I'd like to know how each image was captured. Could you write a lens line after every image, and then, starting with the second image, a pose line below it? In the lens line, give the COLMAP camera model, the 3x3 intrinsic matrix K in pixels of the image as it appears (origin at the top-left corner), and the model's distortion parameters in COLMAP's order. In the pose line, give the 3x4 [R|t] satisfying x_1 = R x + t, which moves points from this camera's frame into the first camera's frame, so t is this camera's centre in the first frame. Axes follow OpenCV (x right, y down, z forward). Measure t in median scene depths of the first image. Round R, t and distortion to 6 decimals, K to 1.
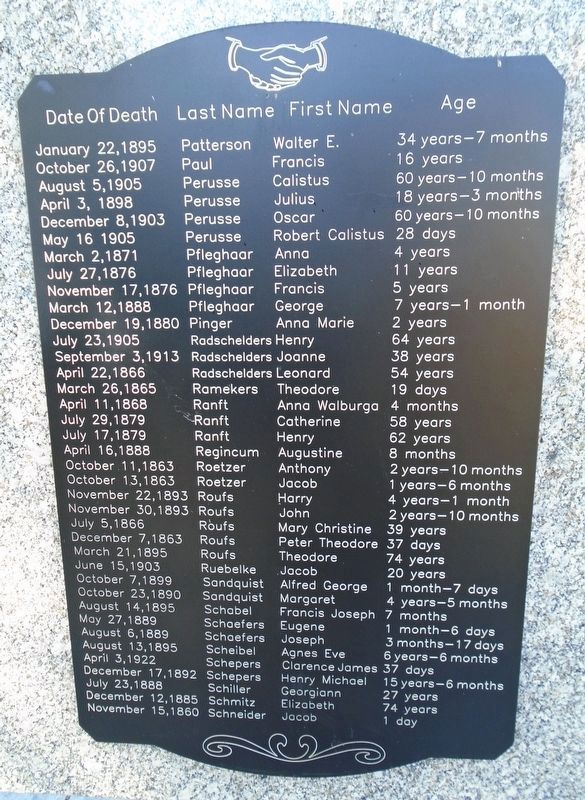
lens RADIAL K [[641.3, 0, 250.5], [0, 641.3, 316.7], [0, 0, 1]] dist [0.001845, 0.001417]
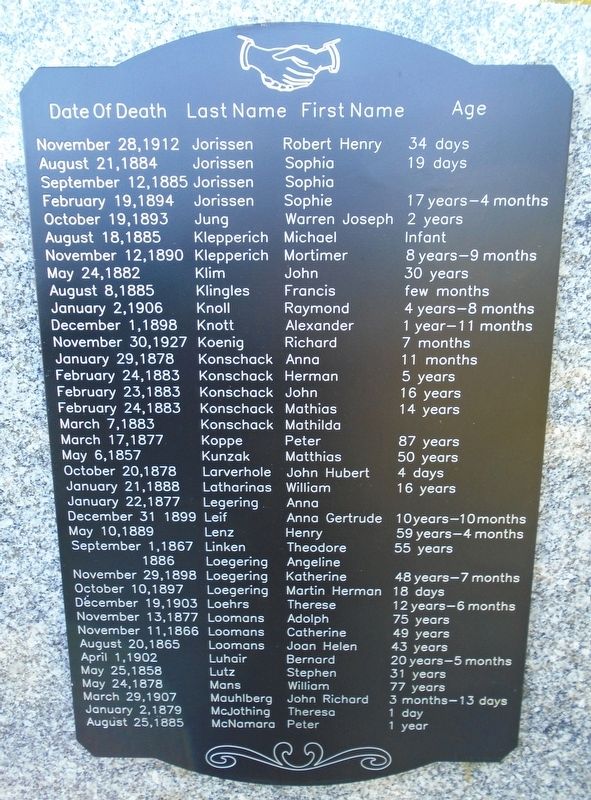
lens RADIAL K [[661.7, 0, 297.4], [0, 661.7, 275.4], [0, 0, 1]] dist [-0.006535, -0.006392]
pose [[0.998257, 0.011477, 0.057890, -0.001519], [-0.011006, 0.999904, -0.008448, -0.060491], [-0.057981, 0.007796, 0.998287, -0.013773]]
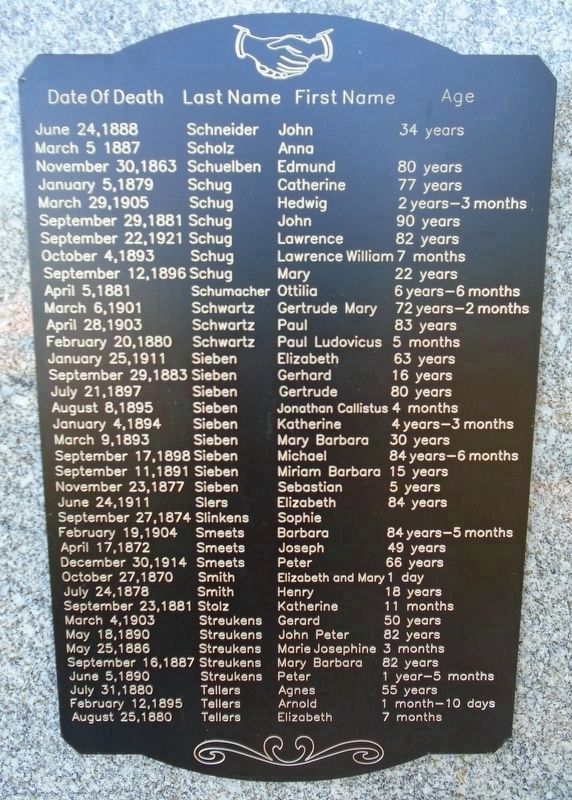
lens RADIAL K [[623.5, 0, 305.5], [0, 623.5, 400.2], [0, 0, 1]] dist [-0.014026, -0.003006]
pose [[0.996463, 0.018184, 0.082040, 0.005231], [-0.013637, 0.998358, -0.055641, 0.209485], [-0.082917, 0.054326, 0.995075, 0.047548]]
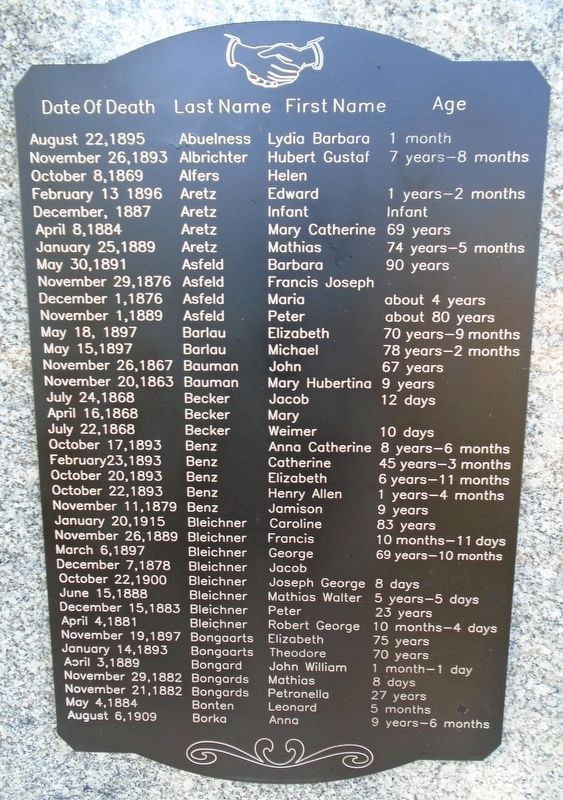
lens RADIAL K [[623.0, 0, 277.1], [0, 623.0, 379.3], [0, 0, 1]] dist [-0.004581, -0.000764]
pose [[0.998504, 0.017925, 0.051662, 0.003845], [-0.015702, 0.998946, -0.043127, 0.152815], [-0.052380, 0.042251, 0.997733, 0.034721]]
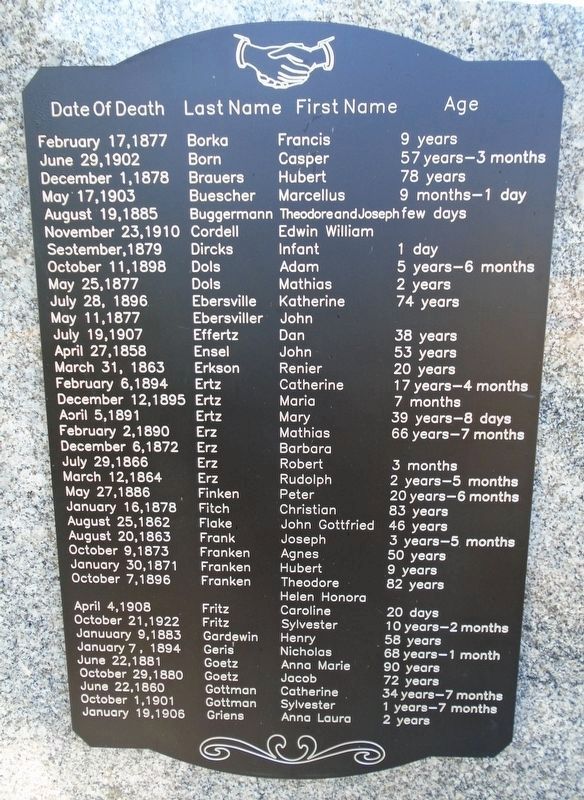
lens RADIAL K [[674.6, 0, 281.4], [0, 674.6, 130.0], [0, 0, 1]] dist [-0.001923, -0.000864]
pose [[0.999023, 0.013747, 0.041999, -0.006402], [-0.012458, 0.999448, -0.030803, -0.255110], [-0.042400, 0.030250, 0.998643, -0.058211]]
